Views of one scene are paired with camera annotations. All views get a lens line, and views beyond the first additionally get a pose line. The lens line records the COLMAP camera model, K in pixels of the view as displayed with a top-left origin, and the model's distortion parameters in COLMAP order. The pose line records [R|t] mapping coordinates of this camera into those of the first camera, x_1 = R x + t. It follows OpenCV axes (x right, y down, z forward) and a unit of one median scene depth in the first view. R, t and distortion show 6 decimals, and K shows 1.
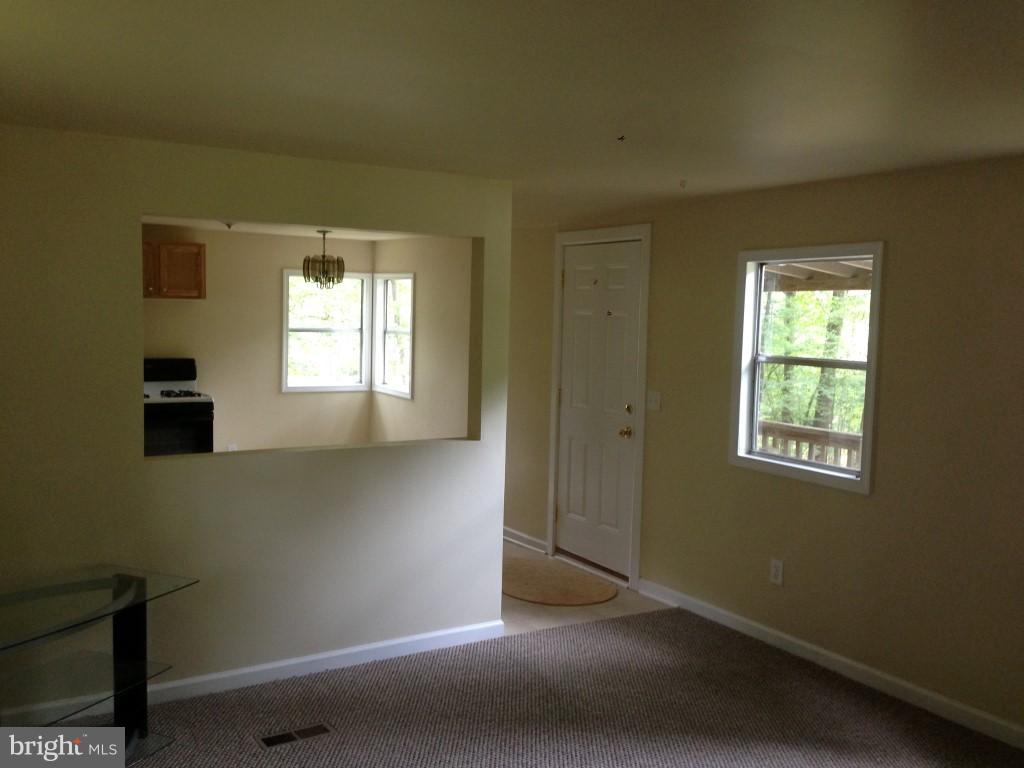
lens RADIAL K [[998.5, 0, 479.1], [0, 998.5, 382.2], [0, 0, 1]] dist [0.122723, -0.027941]
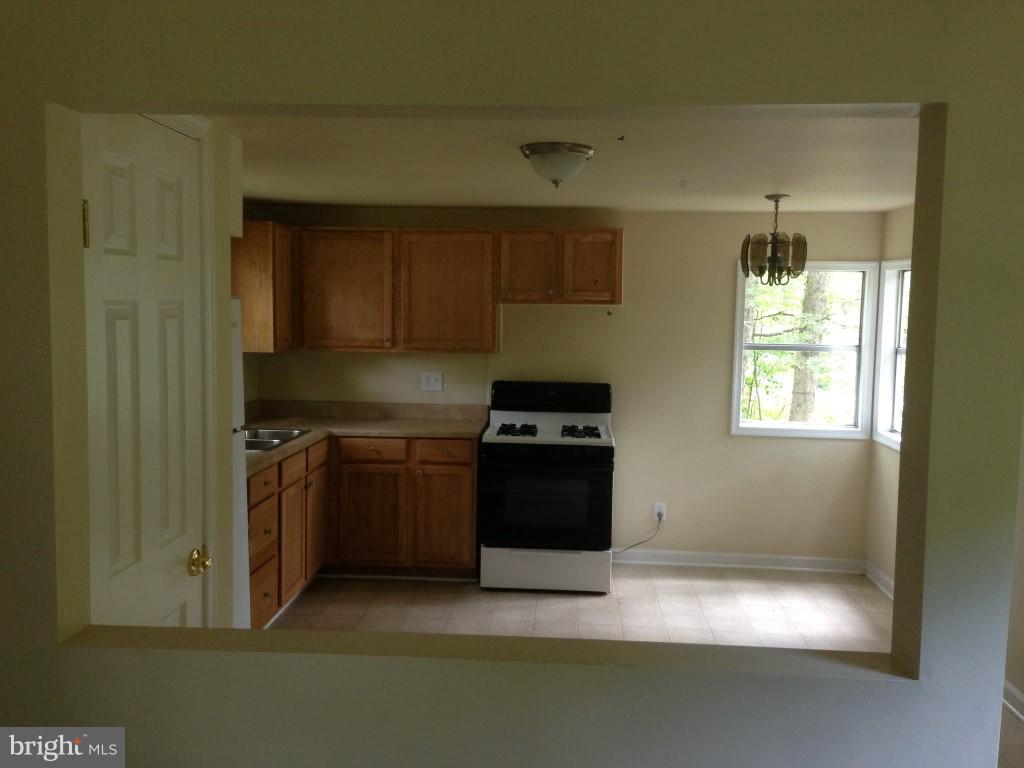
lens RADIAL K [[998.5, 0, 479.1], [0, 998.5, 382.2], [0, 0, 1]] dist [0.122723, -0.027941]
pose [[0.845761, 0.033968, -0.532479, 0.032450], [-0.038732, 0.999247, 0.002224, -0.023421], [0.532154, 0.018743, 0.846440, 0.329869]]
